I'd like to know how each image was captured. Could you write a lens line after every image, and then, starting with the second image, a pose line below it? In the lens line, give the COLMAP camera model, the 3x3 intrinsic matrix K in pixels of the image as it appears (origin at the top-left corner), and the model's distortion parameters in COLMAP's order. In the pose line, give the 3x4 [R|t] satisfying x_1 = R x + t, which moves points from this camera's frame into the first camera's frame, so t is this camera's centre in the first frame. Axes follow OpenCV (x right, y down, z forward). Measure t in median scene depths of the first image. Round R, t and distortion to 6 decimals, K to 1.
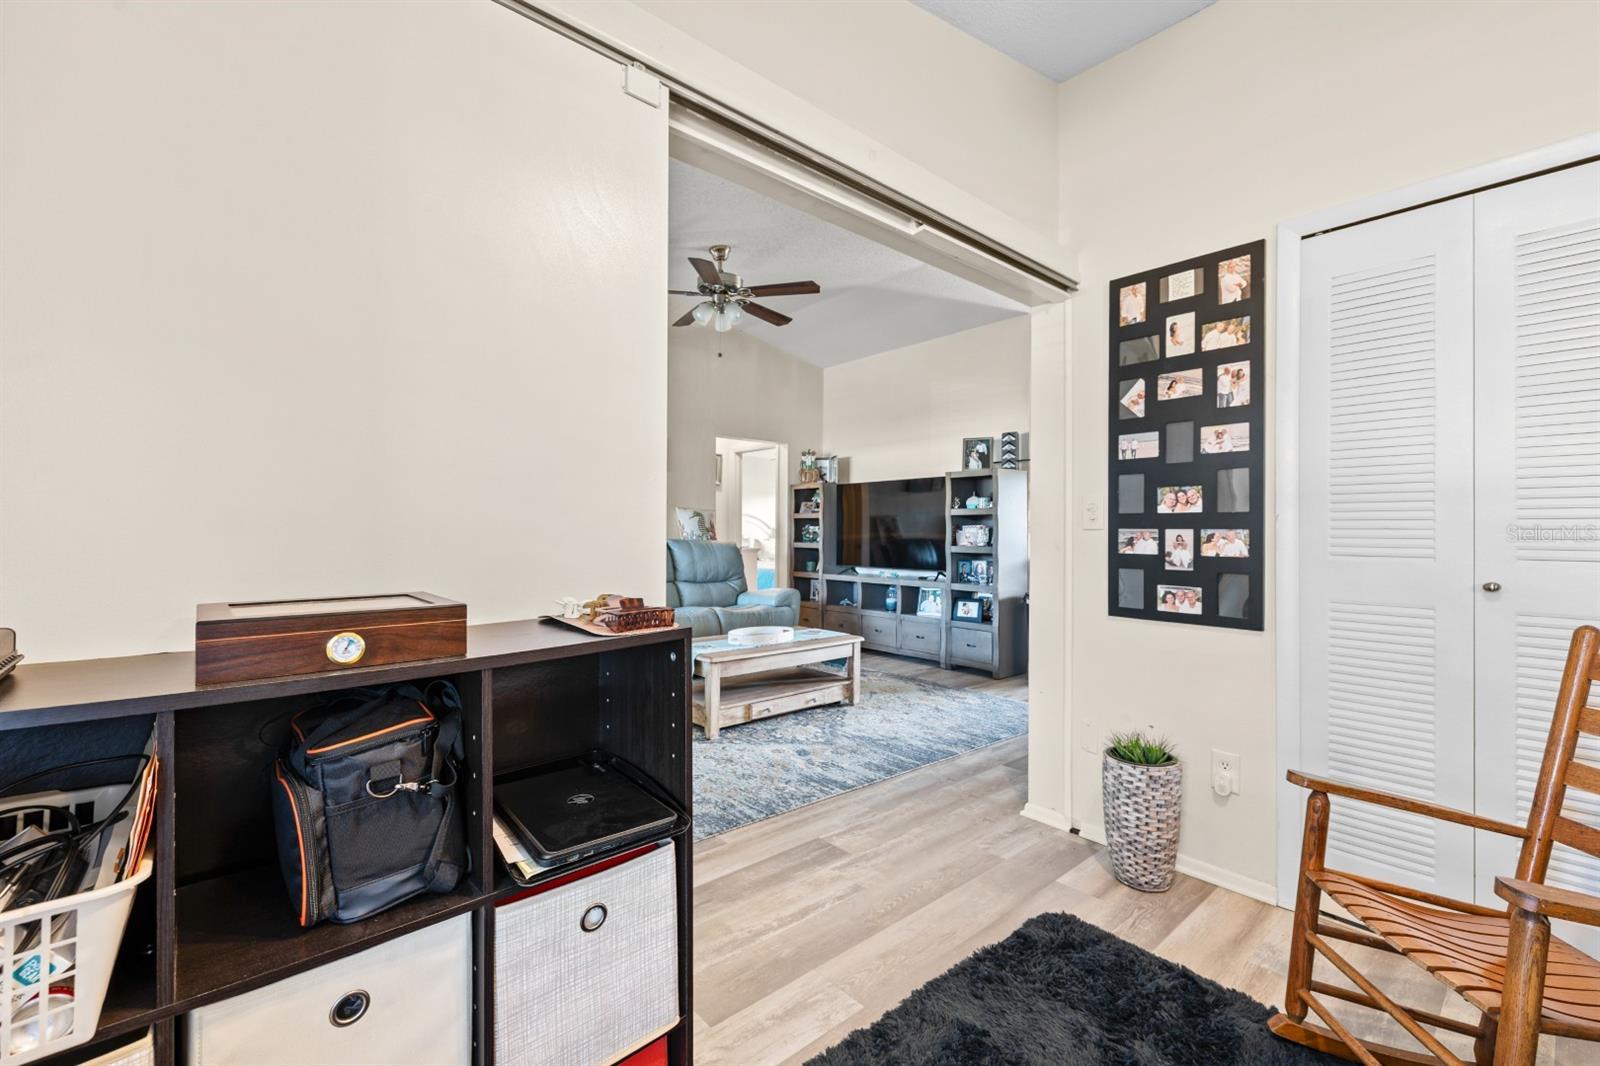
lens RADIAL K [[672.0, 0, 795.2], [0, 672.0, 531.4], [0, 0, 1]] dist [-0.000851, -0.000203]
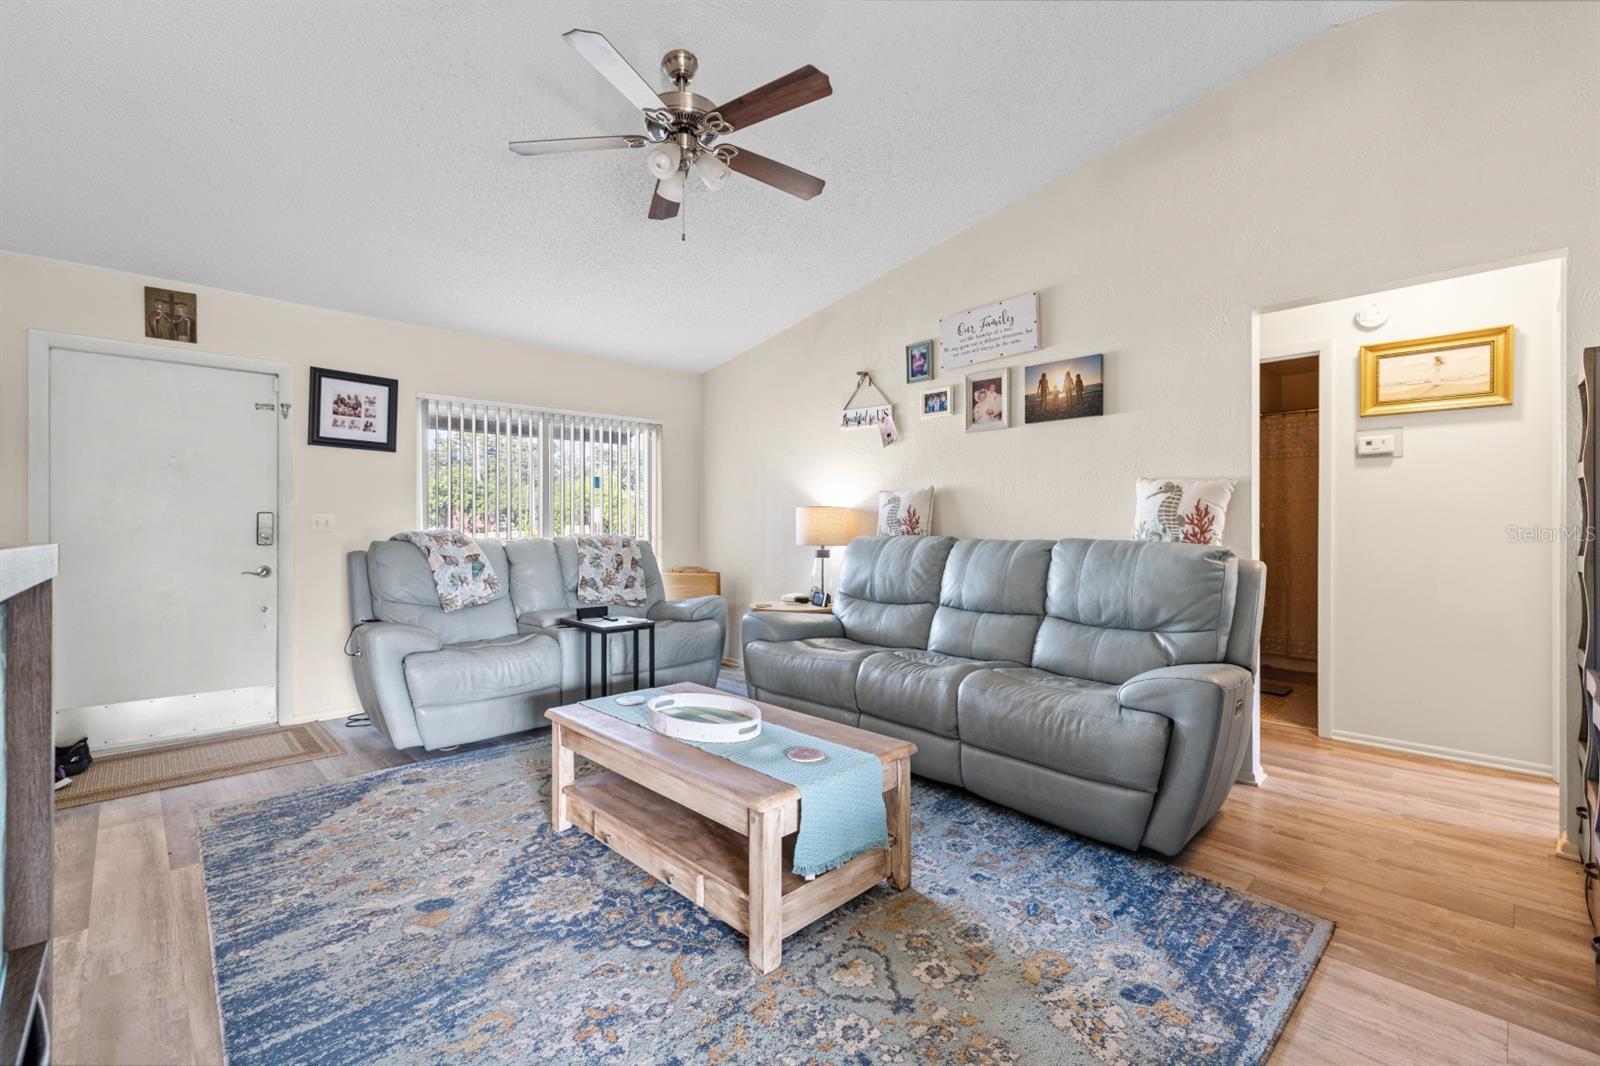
lens RADIAL K [[690.4, 0, 797.9], [0, 690.4, 529.1], [0, 0, 1]] dist [0.000389, -0.000111]
pose [[0.060162, -0.001575, -0.998187, 0.604132], [0.002427, 0.999996, -0.001431, 0.005516], [0.998186, -0.002337, 0.060165, 1.228761]]
